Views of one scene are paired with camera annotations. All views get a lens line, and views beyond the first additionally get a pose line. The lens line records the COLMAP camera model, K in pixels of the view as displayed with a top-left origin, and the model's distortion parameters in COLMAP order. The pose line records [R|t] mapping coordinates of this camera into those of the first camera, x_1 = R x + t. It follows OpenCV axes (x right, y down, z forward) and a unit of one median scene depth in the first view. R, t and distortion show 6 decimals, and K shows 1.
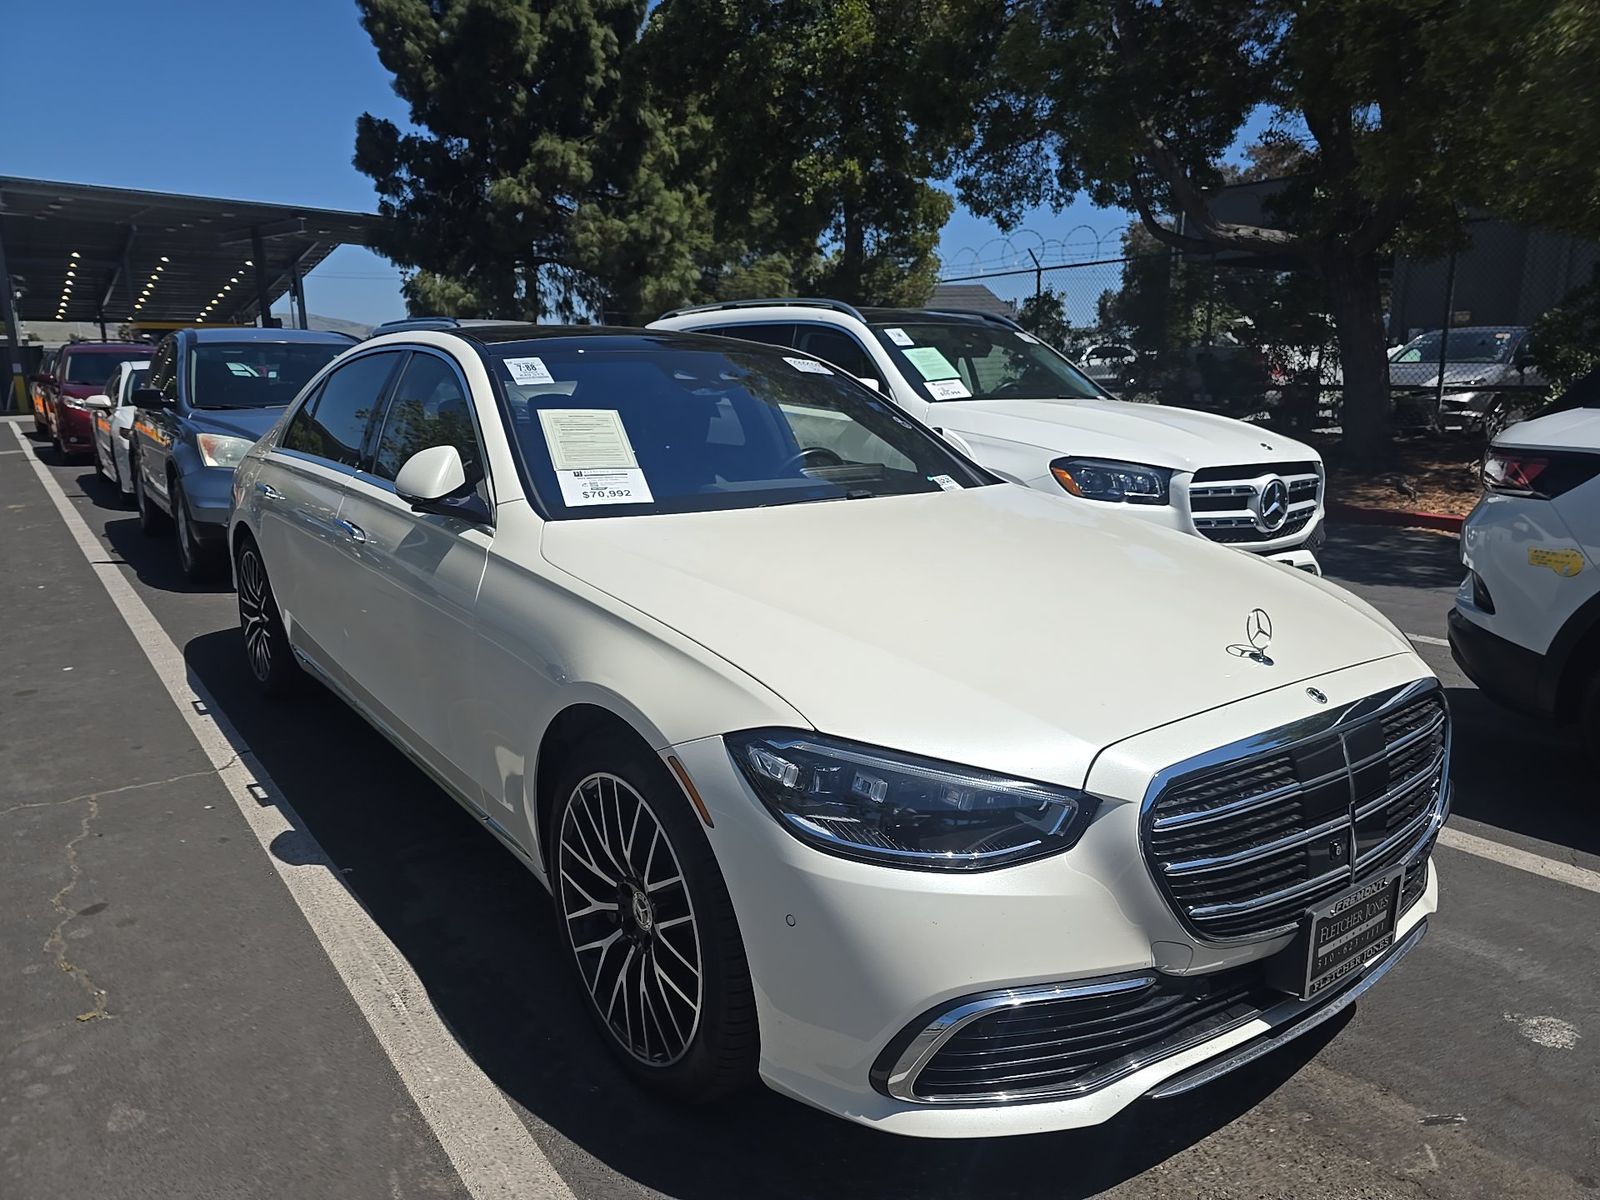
lens RADIAL K [[1093.6, 0, 797.9], [0, 1093.6, 605.5], [0, 0, 1]] dist [0.059164, -0.061419]
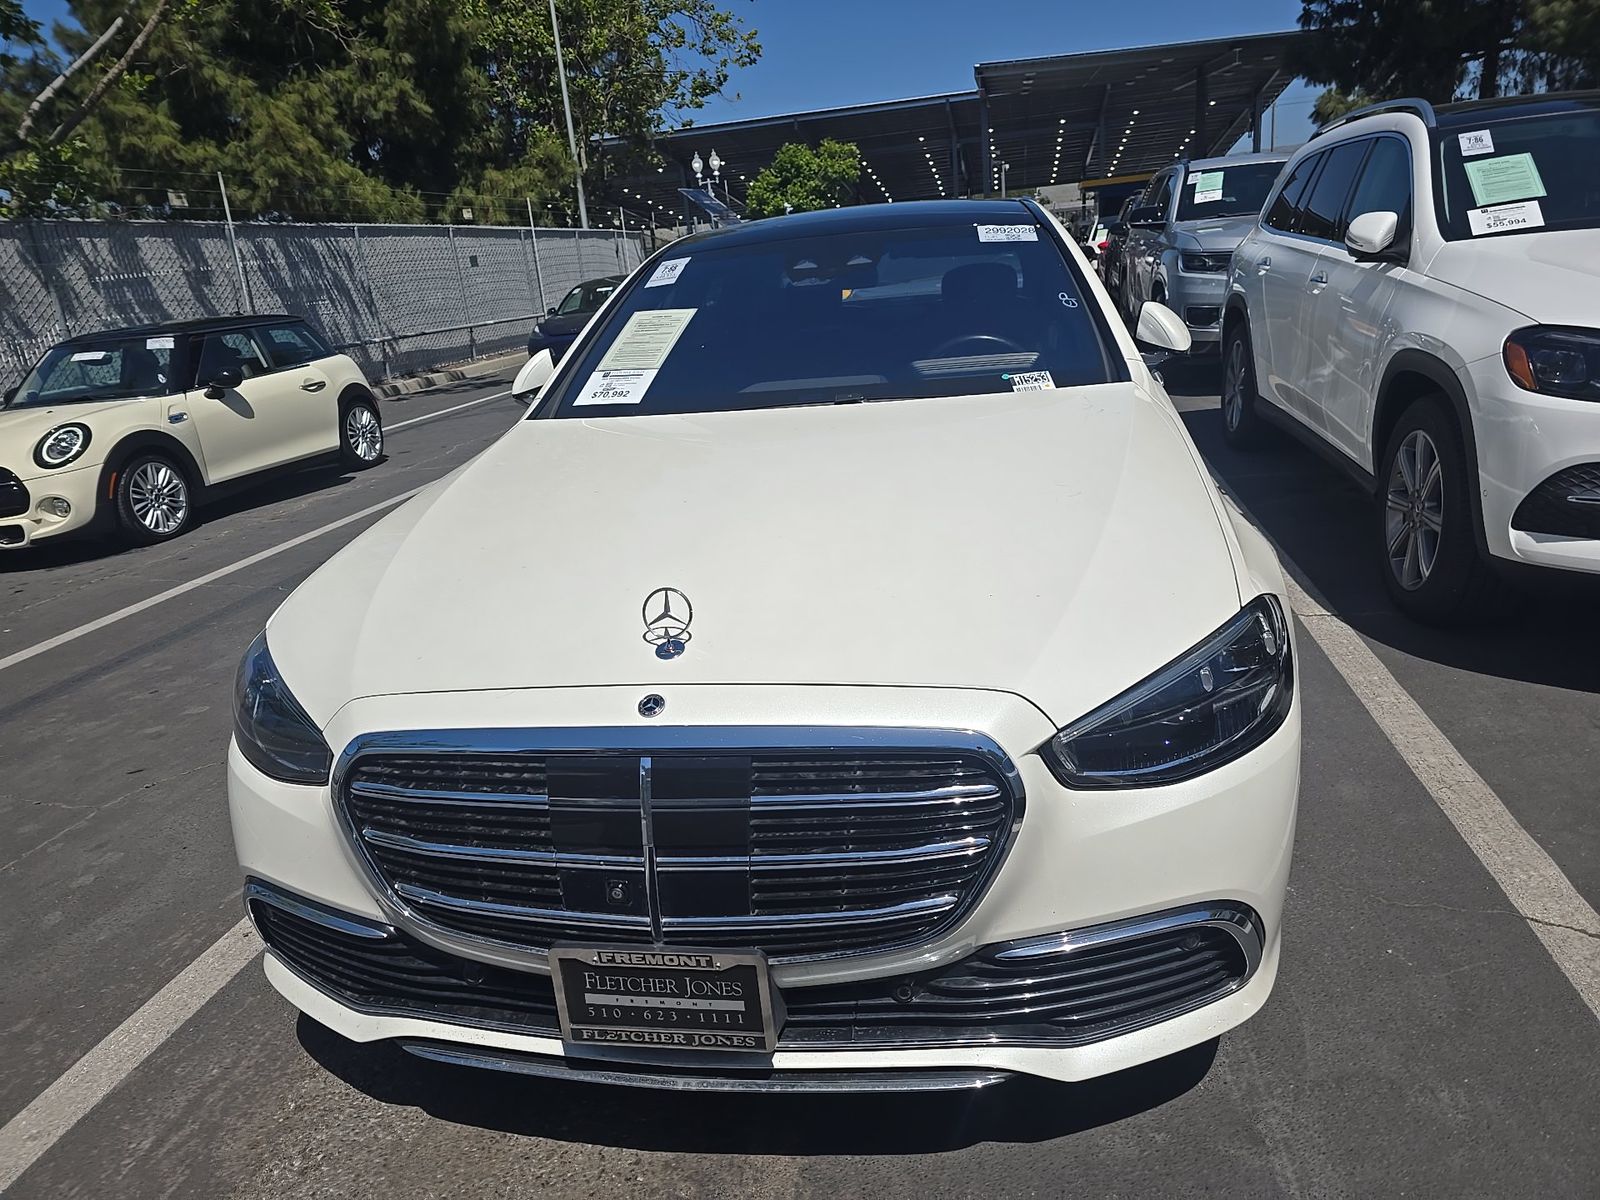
lens RADIAL K [[1093.6, 0, 797.9], [0, 1093.6, 605.5], [0, 0, 1]] dist [0.059164, -0.061419]
pose [[0.671339, 0.170118, -0.721362, 1.059321], [-0.068497, 0.983377, 0.168161, -0.125459], [0.737978, -0.063482, 0.671832, 0.532968]]
